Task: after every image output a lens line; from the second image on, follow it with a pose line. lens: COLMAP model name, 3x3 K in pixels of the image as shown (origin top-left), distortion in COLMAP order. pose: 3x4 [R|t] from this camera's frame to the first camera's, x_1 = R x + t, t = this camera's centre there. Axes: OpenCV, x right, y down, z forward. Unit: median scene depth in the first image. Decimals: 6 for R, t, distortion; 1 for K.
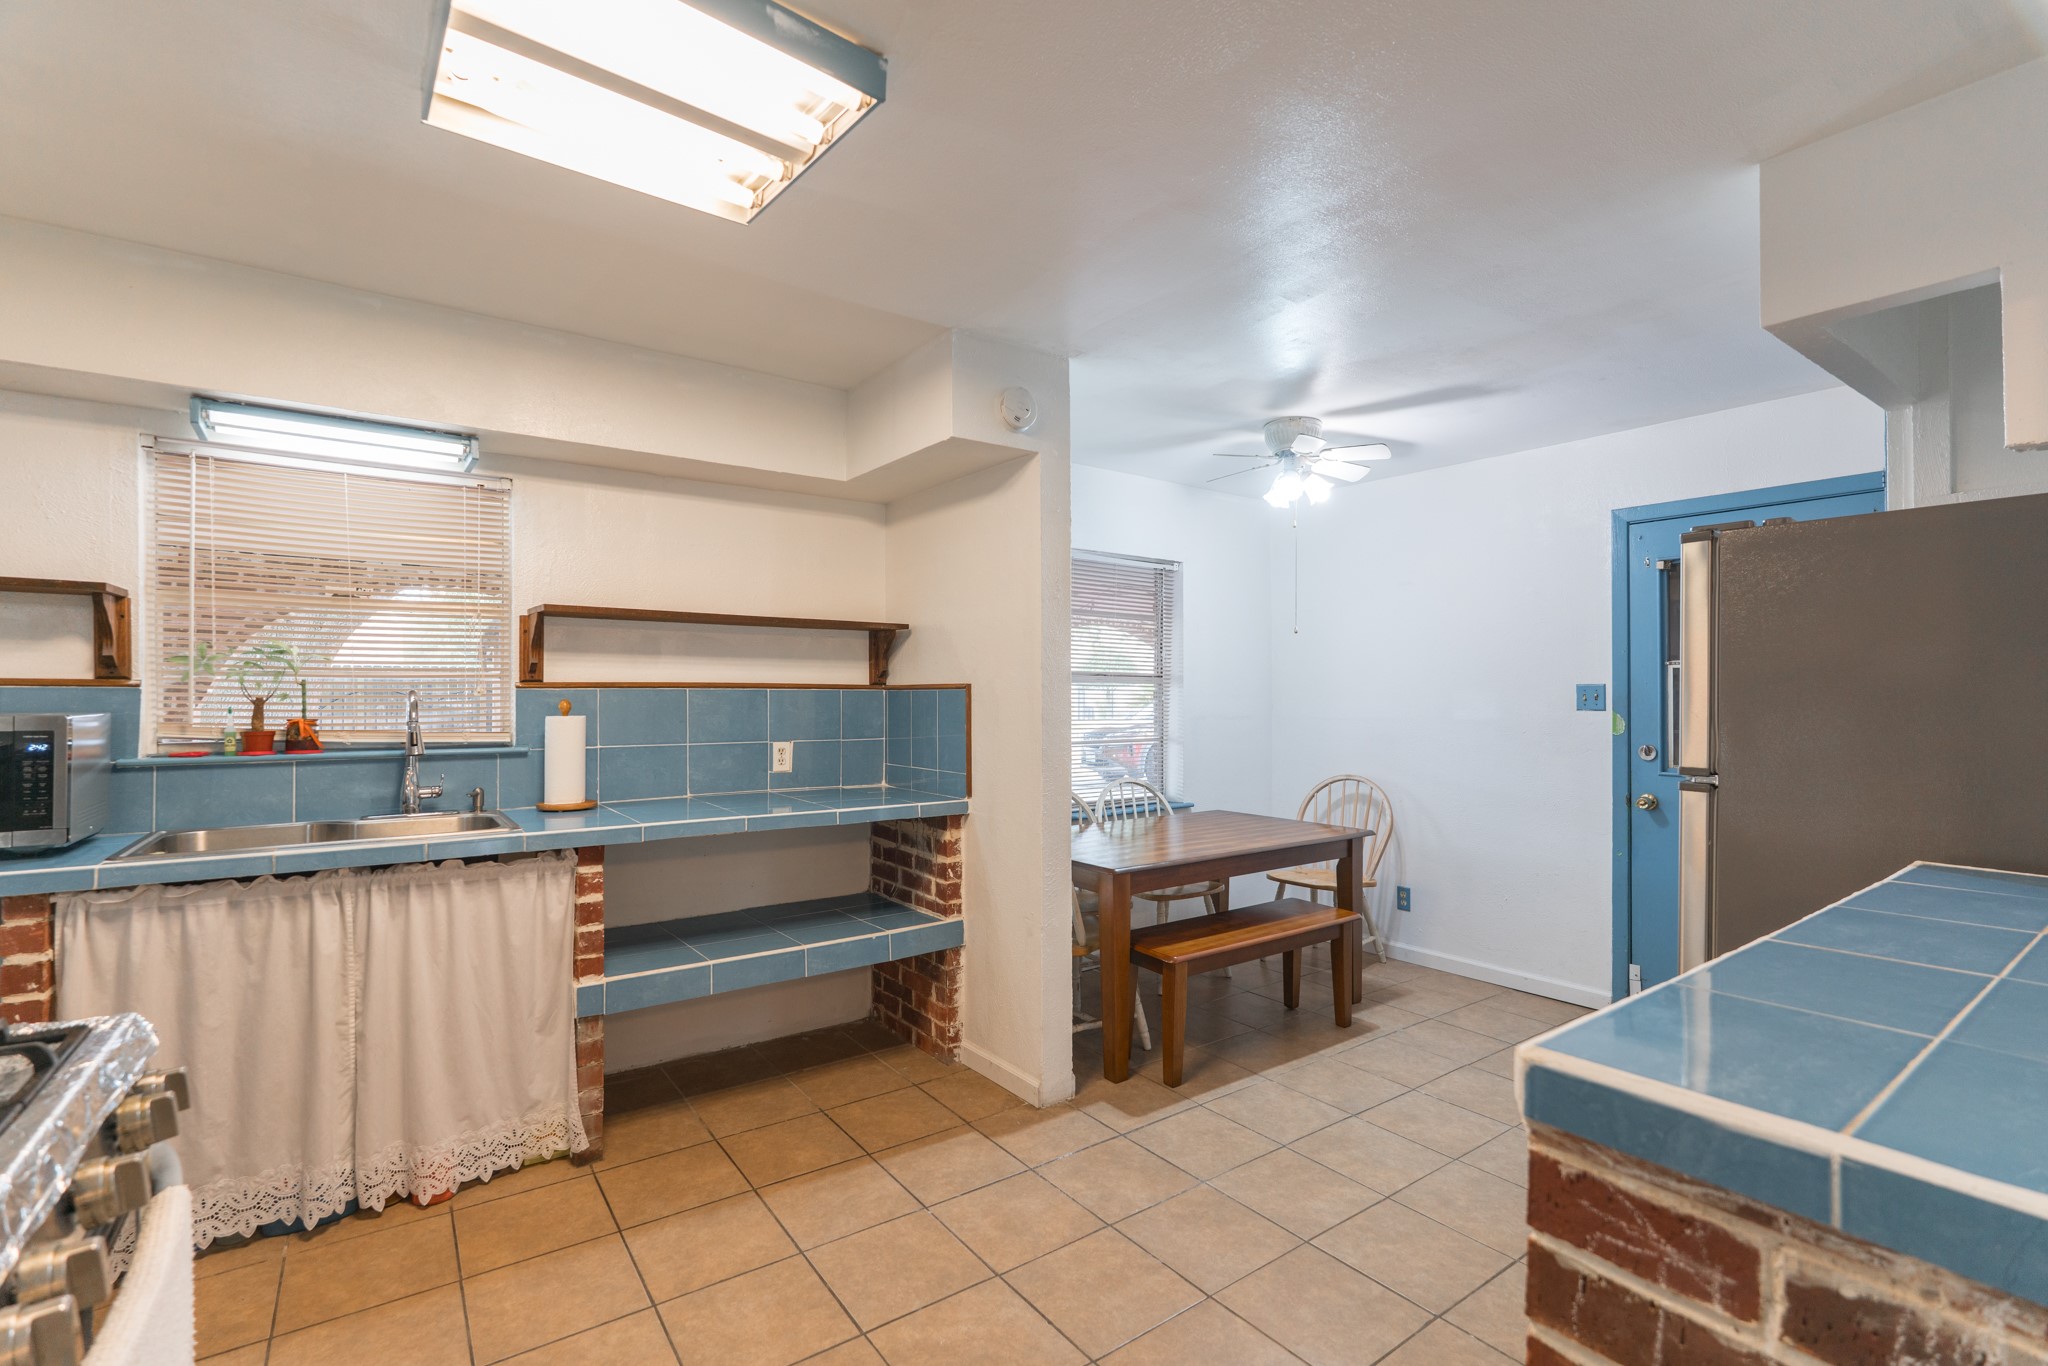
lens RADIAL K [[922.0, 0, 1022.9], [0, 922.0, 699.5], [0, 0, 1]] dist [-0.005175, 0.000381]
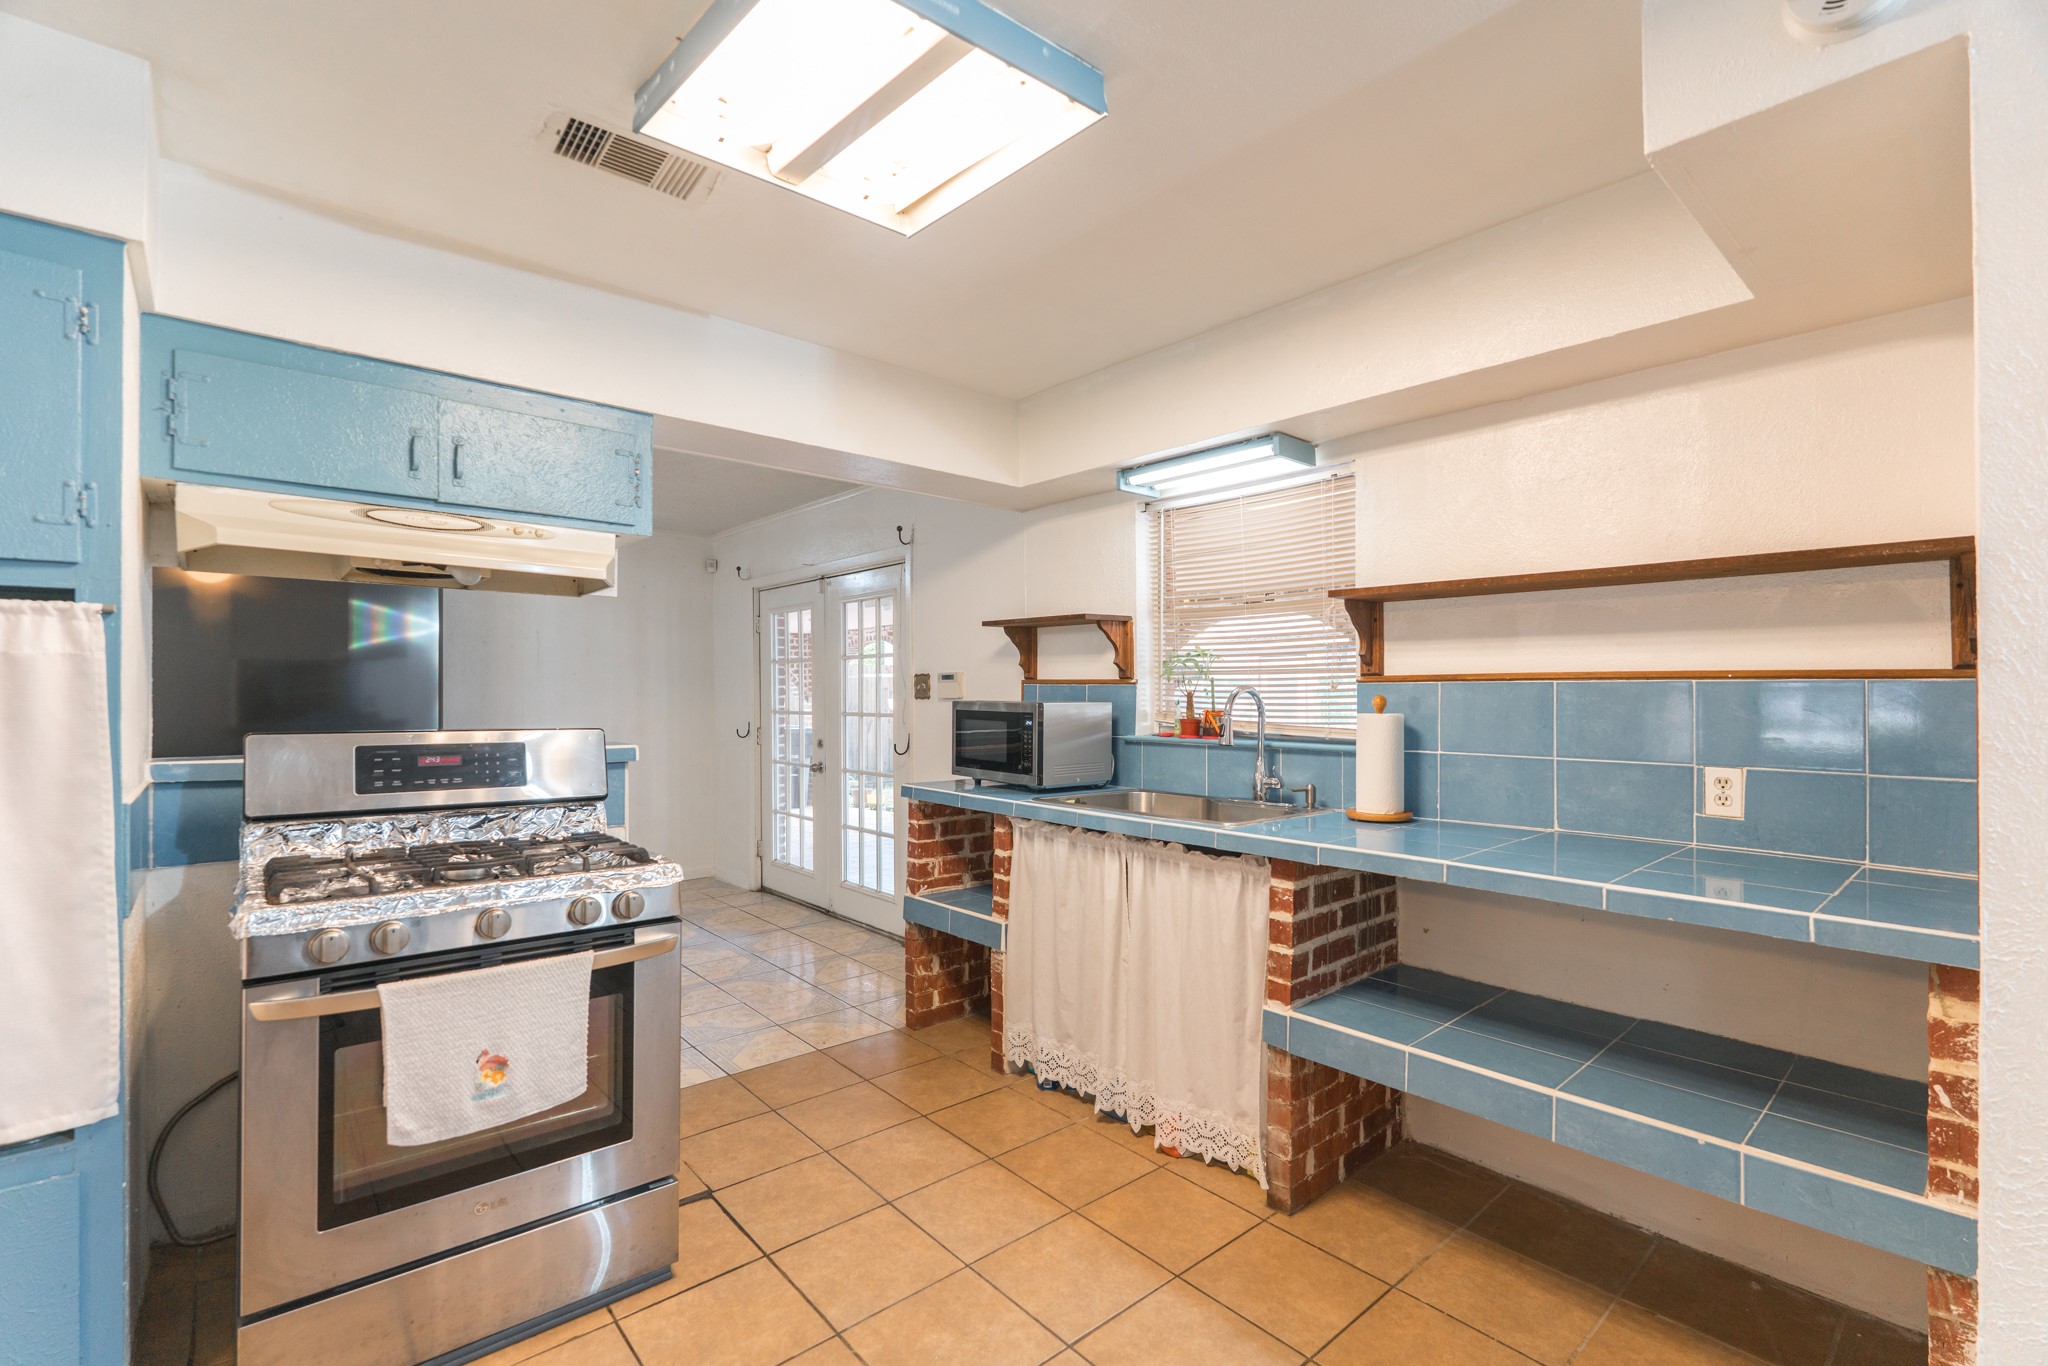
lens RADIAL K [[922.0, 0, 1029.7], [0, 922.0, 694.6], [0, 0, 1]] dist [-0.005175, 0.000381]
pose [[0.088993, 0.002768, -0.996028, 0.401259], [-0.005998, 0.999979, 0.002243, -0.000472], [0.996014, 0.005775, 0.089008, 0.674069]]
